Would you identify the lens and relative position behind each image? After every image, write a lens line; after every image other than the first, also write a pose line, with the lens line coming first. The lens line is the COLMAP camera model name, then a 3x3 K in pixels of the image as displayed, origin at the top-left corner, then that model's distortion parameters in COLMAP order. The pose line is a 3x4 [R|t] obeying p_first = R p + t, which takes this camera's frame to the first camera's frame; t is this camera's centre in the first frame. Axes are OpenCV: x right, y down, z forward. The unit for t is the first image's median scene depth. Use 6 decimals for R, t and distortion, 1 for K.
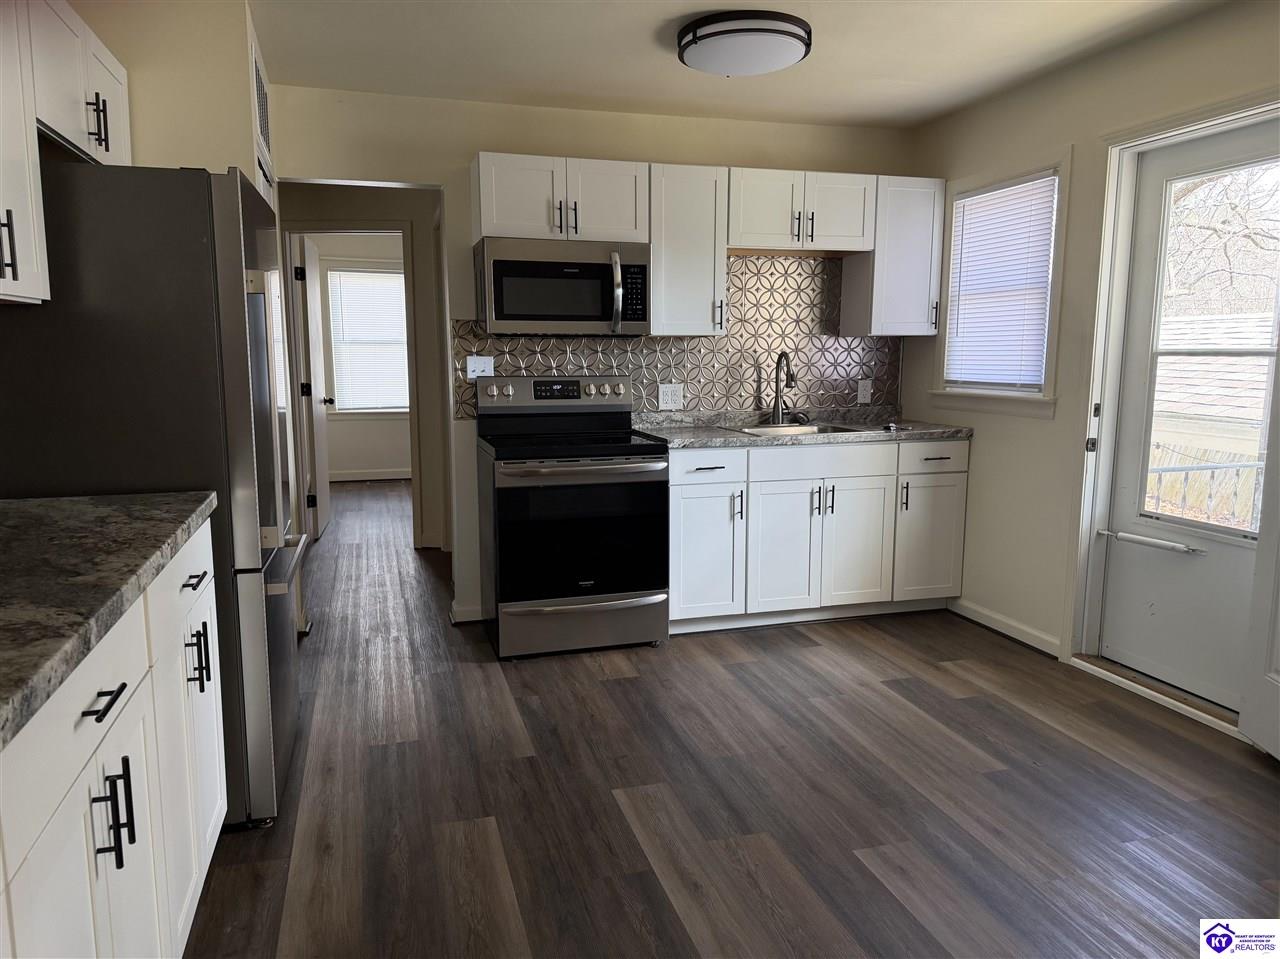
lens RADIAL K [[909.5, 0, 628.0], [0, 909.5, 487.9], [0, 0, 1]] dist [-0.006323, -0.009258]
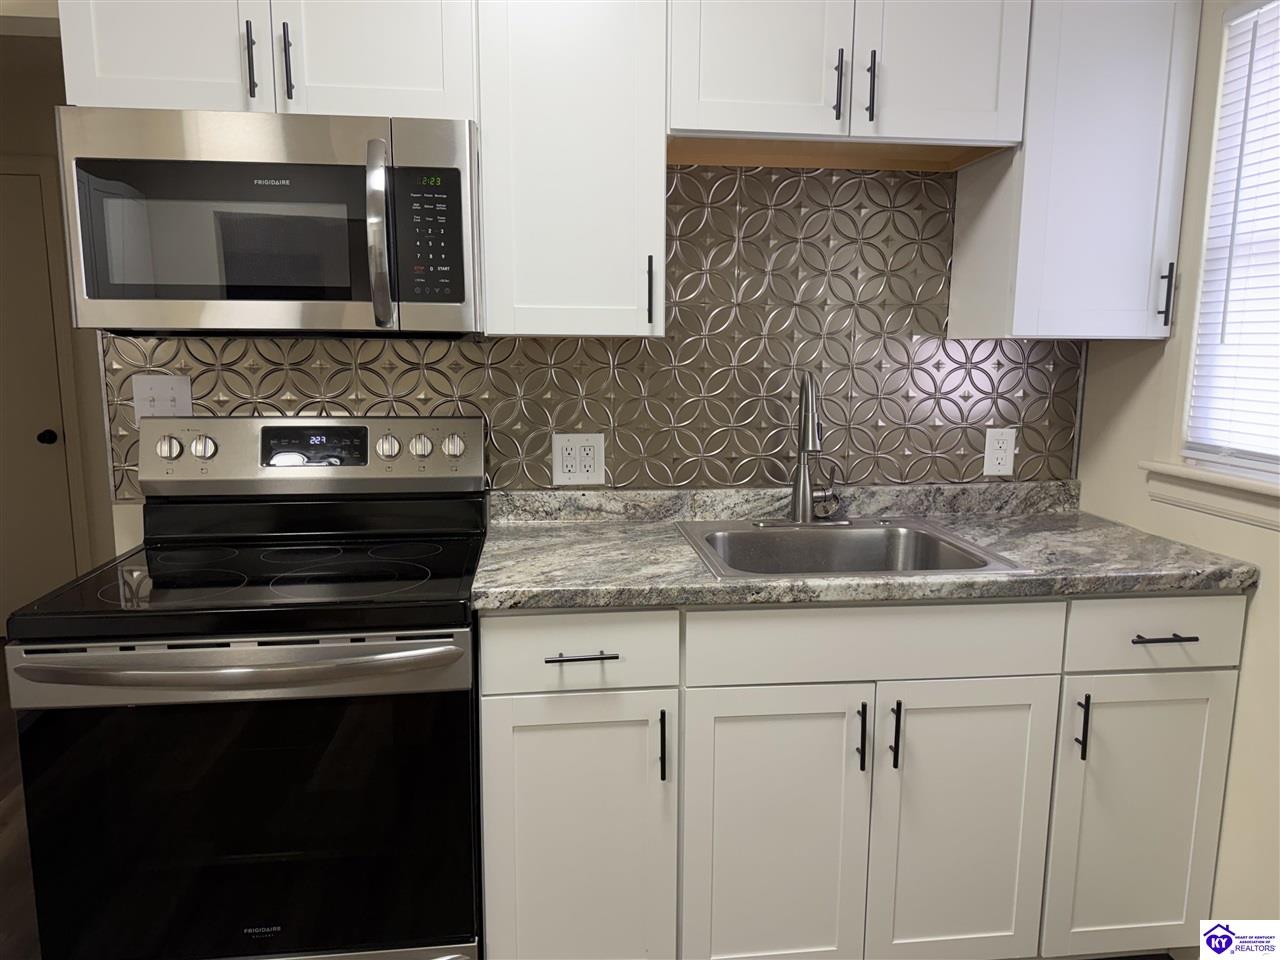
lens RADIAL K [[909.5, 0, 652.6], [0, 909.5, 472.3], [0, 0, 1]] dist [-0.006323, -0.009258]
pose [[0.988625, 0.033133, -0.146704, 0.153539], [-0.033914, 0.999421, -0.002822, -0.090470], [0.146525, 0.007765, 0.989176, 0.509620]]
